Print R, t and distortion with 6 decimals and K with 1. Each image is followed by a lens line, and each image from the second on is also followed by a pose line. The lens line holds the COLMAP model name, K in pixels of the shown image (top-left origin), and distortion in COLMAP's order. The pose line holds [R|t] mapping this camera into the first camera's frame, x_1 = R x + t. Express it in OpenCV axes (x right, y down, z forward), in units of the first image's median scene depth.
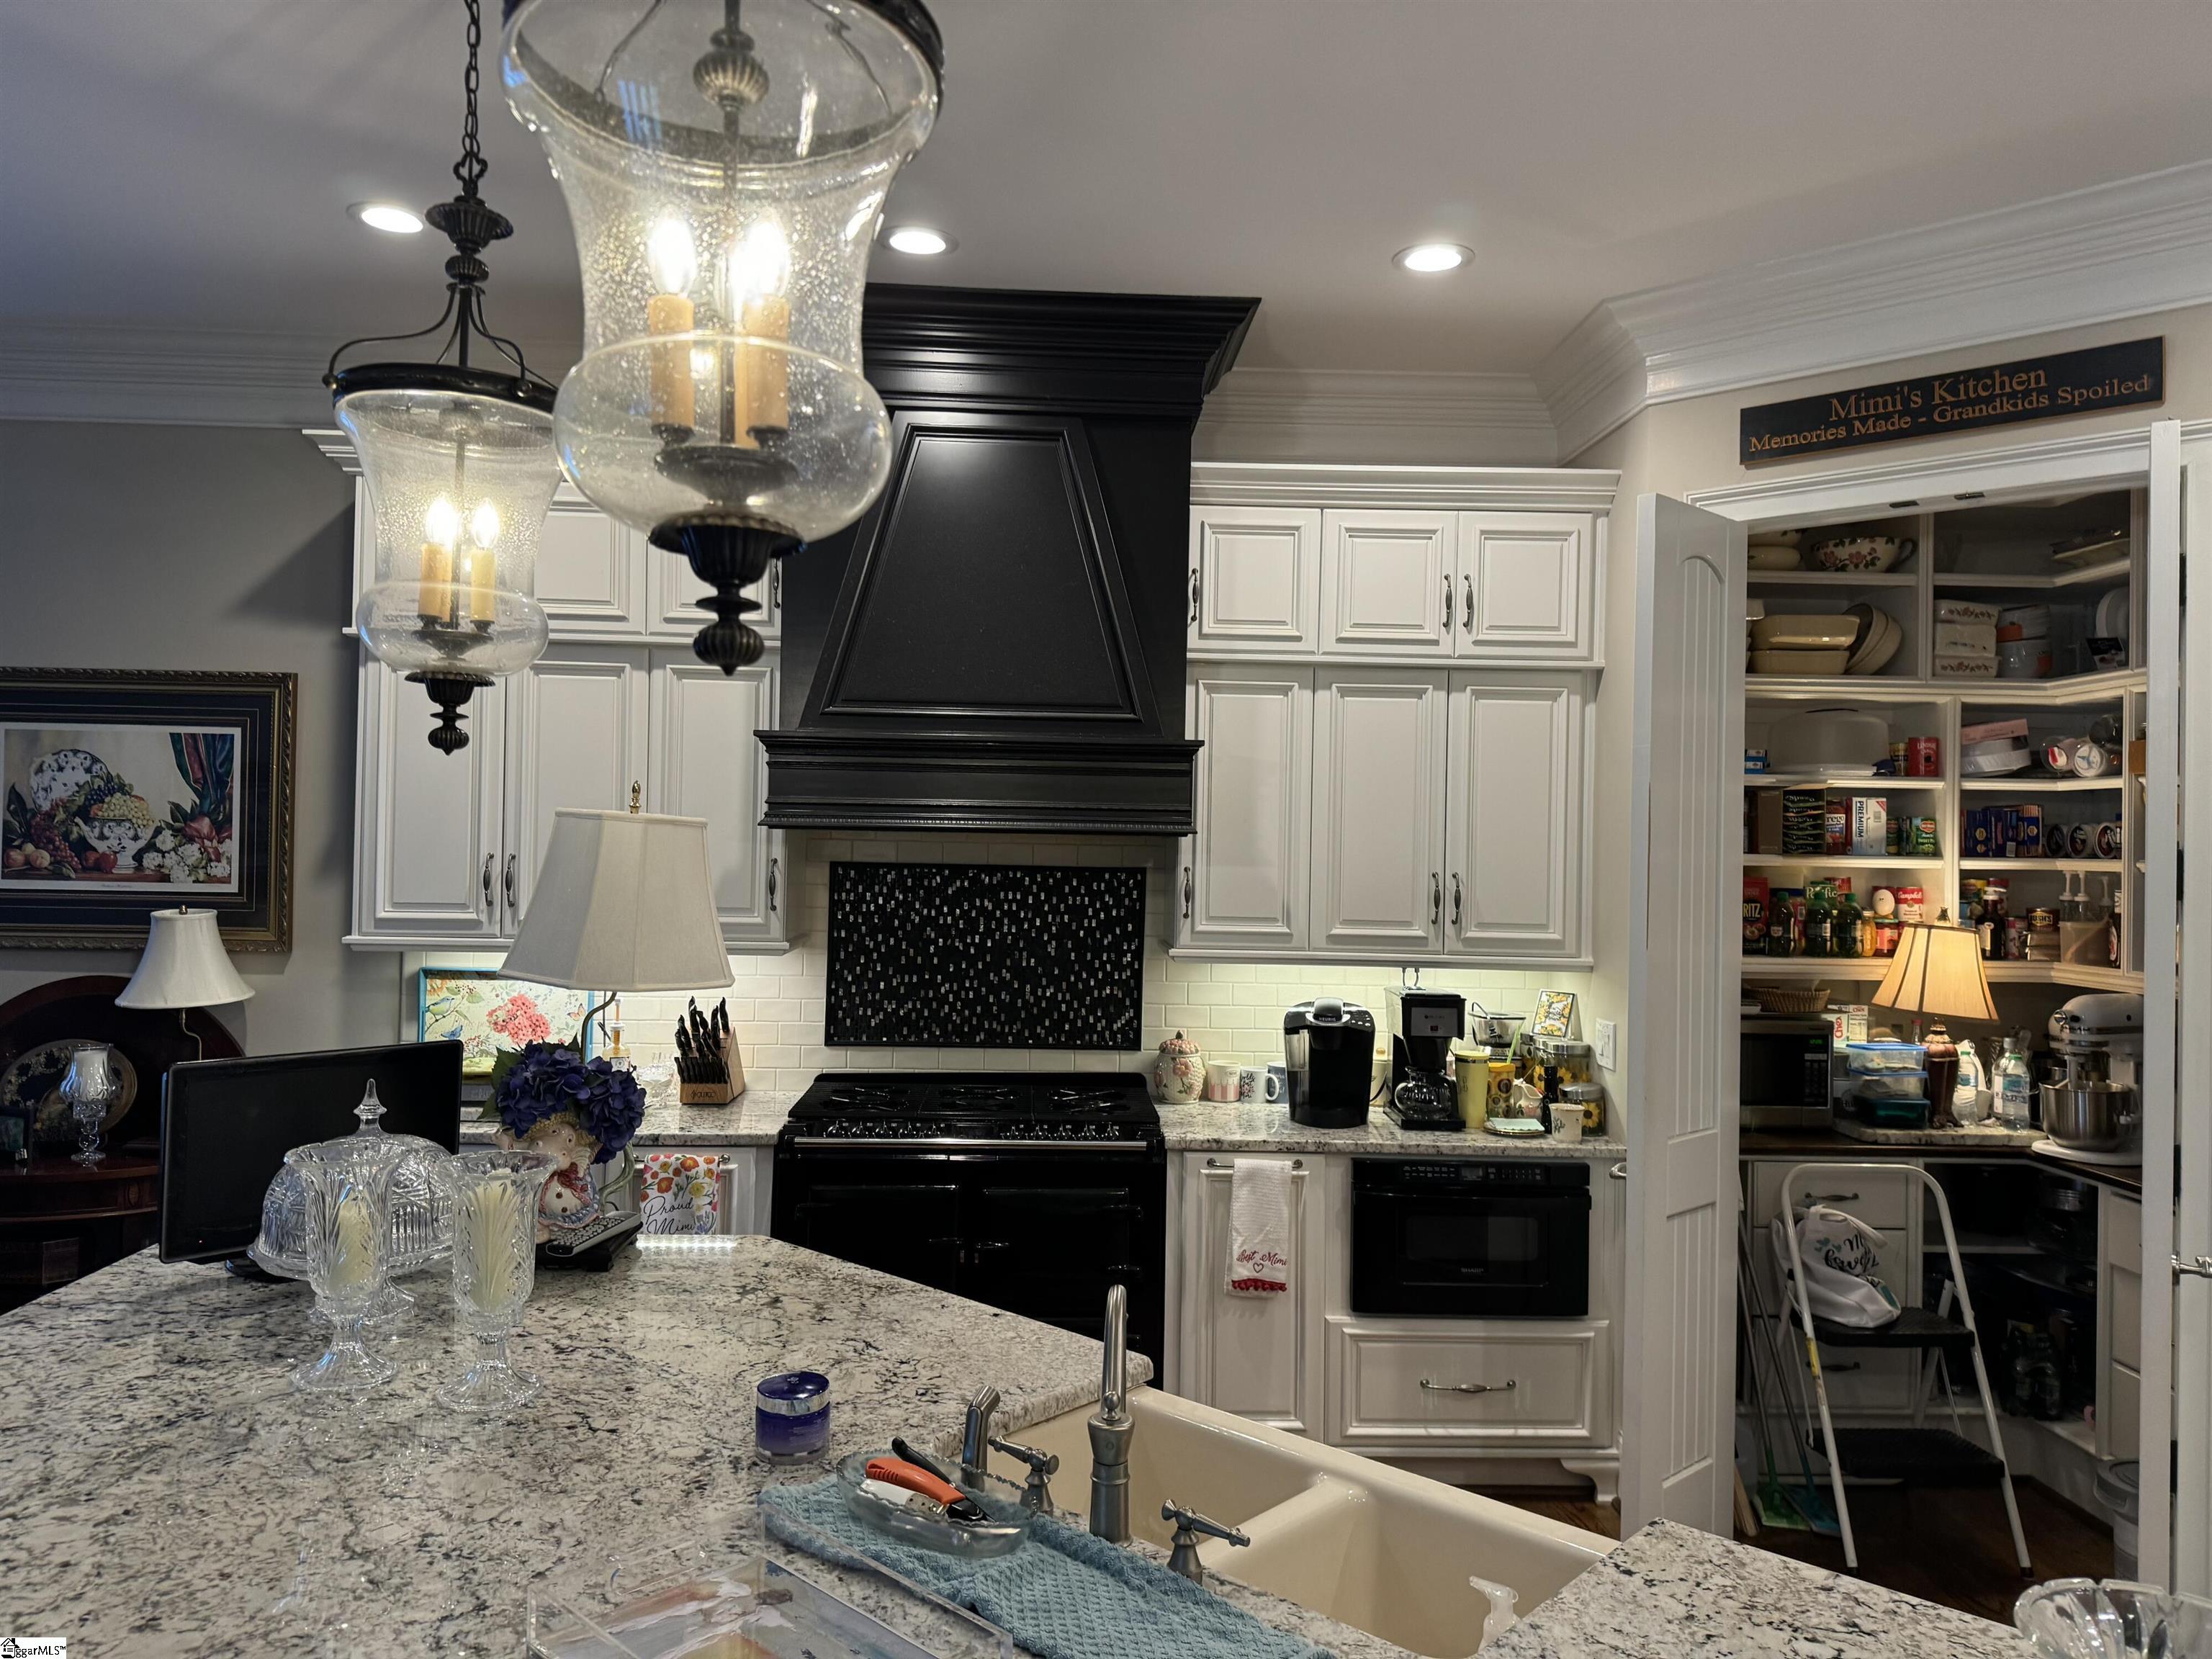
lens RADIAL K [[1580.5, 0, 1154.7], [0, 1580.5, 811.3], [0, 0, 1]] dist [0.083838, -0.059796]
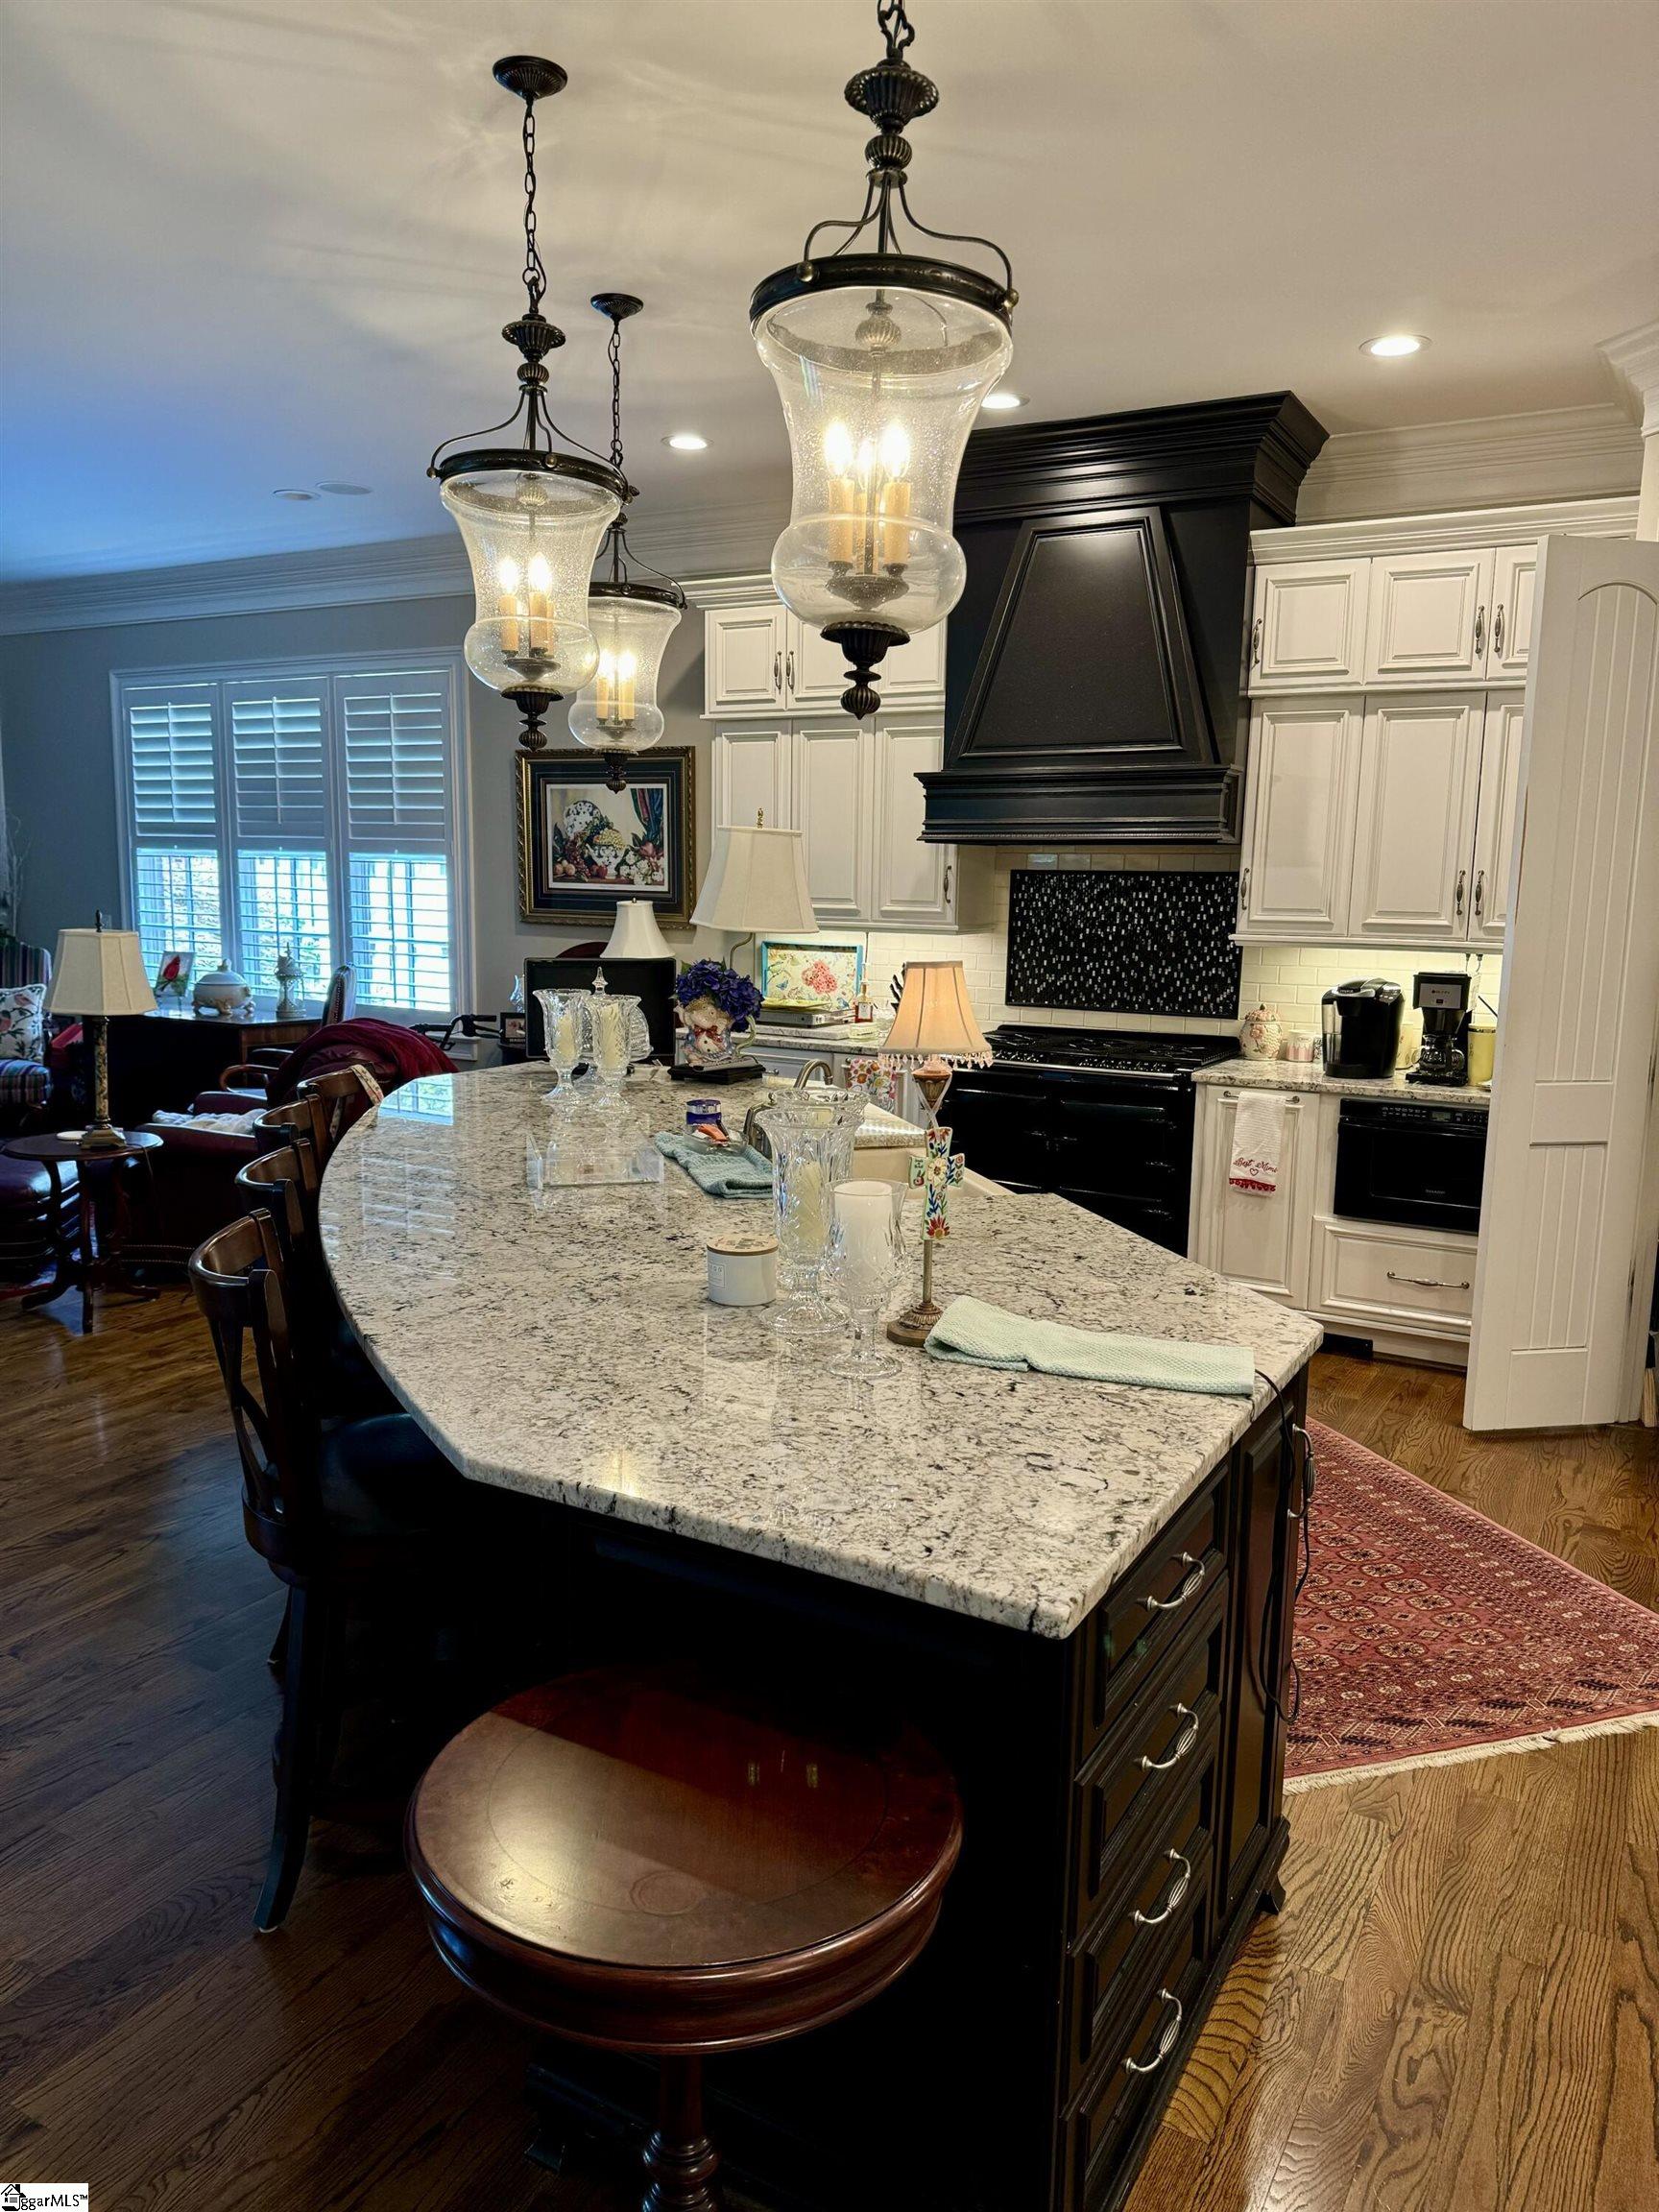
lens RADIAL K [[1580.5, 0, 842.4], [0, 1580.5, 1102.0], [0, 0, 1]] dist [0.083838, -0.059796]
pose [[0.856236, 0.067877, -0.512107, 0.400921], [0.010963, 0.988719, 0.149380, 0.025923], [0.516469, -0.133519, 0.845832, -0.255823]]
